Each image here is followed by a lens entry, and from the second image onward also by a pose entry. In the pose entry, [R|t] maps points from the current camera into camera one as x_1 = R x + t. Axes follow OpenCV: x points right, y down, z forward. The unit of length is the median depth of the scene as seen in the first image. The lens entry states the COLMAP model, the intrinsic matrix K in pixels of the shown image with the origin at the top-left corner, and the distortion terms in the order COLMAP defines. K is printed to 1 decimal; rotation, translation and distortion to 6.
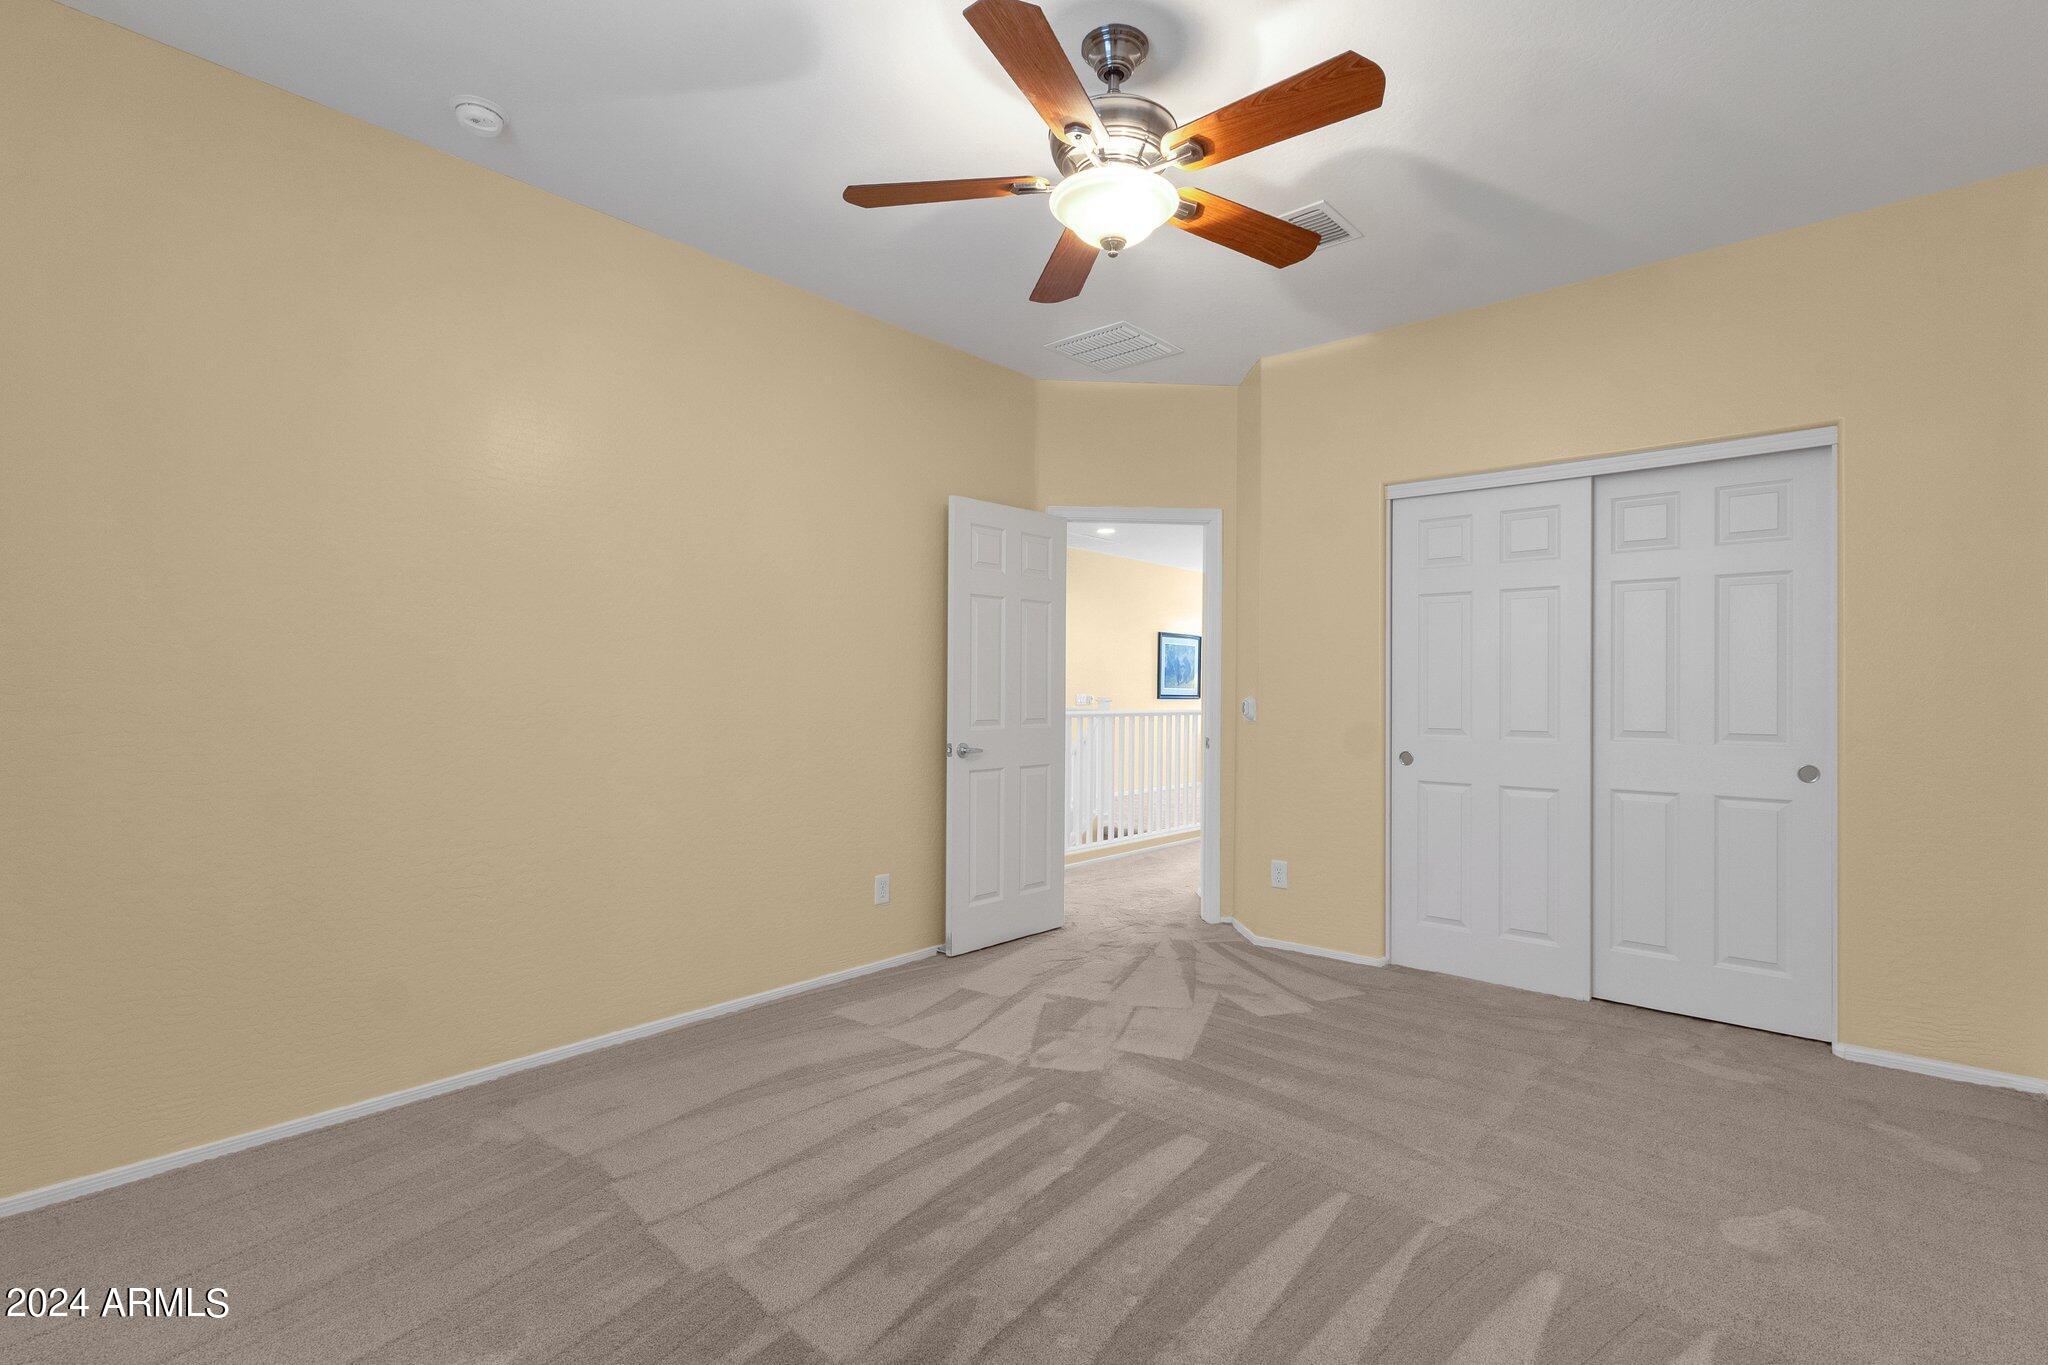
lens RADIAL K [[944.5, 0, 1031.9], [0, 944.5, 681.6], [0, 0, 1]] dist [0.006322, -0.000146]
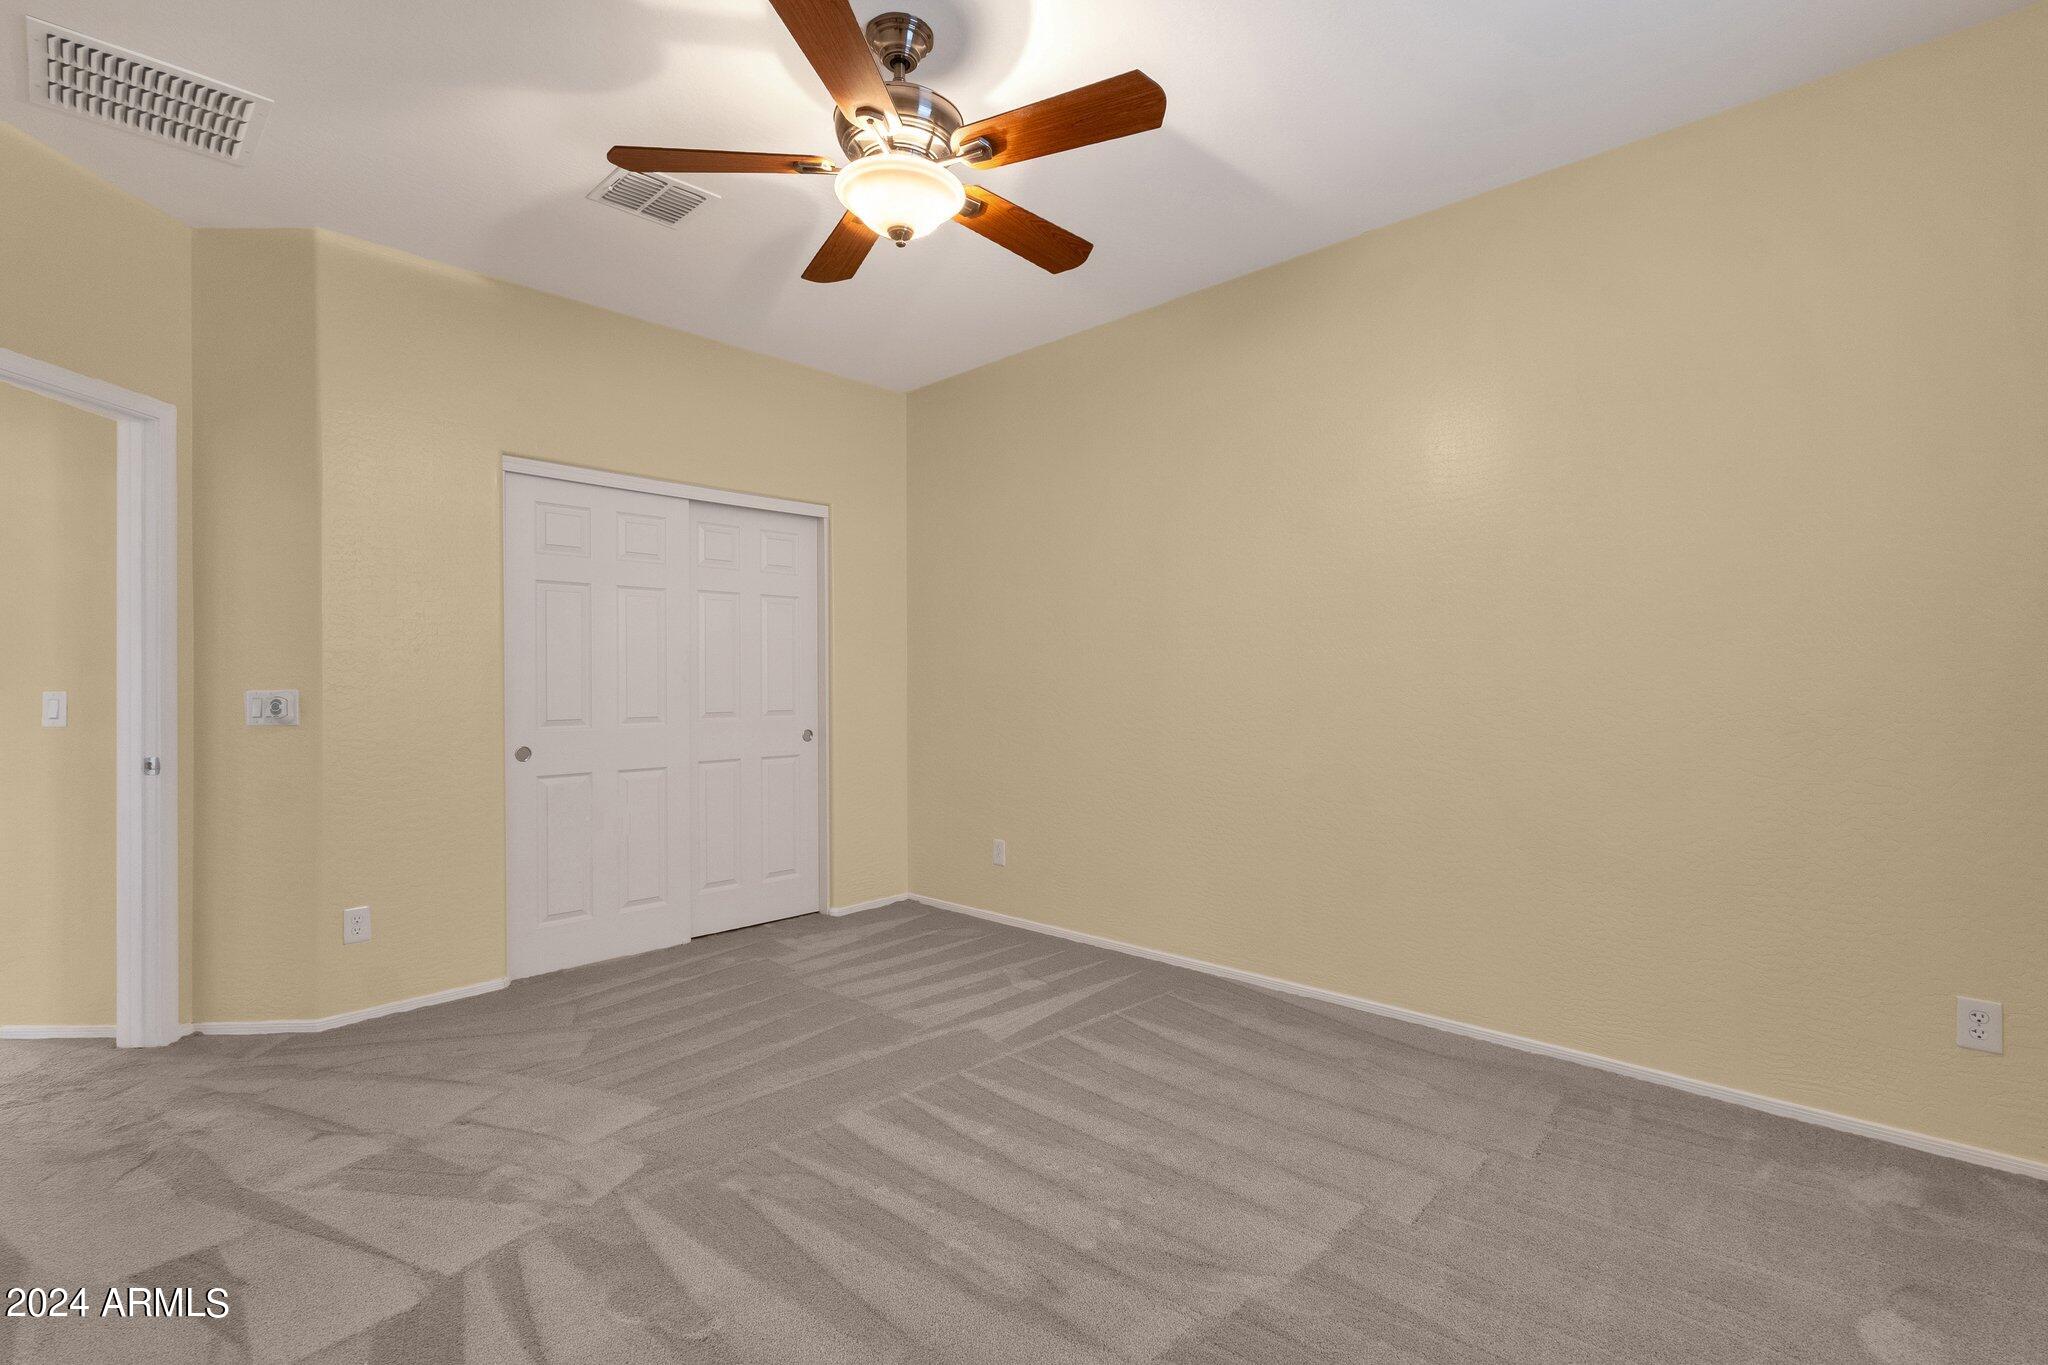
lens RADIAL K [[944.5, 0, 1030.6], [0, 944.5, 683.2], [0, 0, 1]] dist [0.006322, -0.000146]
pose [[0.061305, -0.008373, 0.998084, -0.538657], [-0.005898, 0.999944, 0.008750, 0.000068], [-0.998102, -0.006423, 0.061252, 0.479148]]
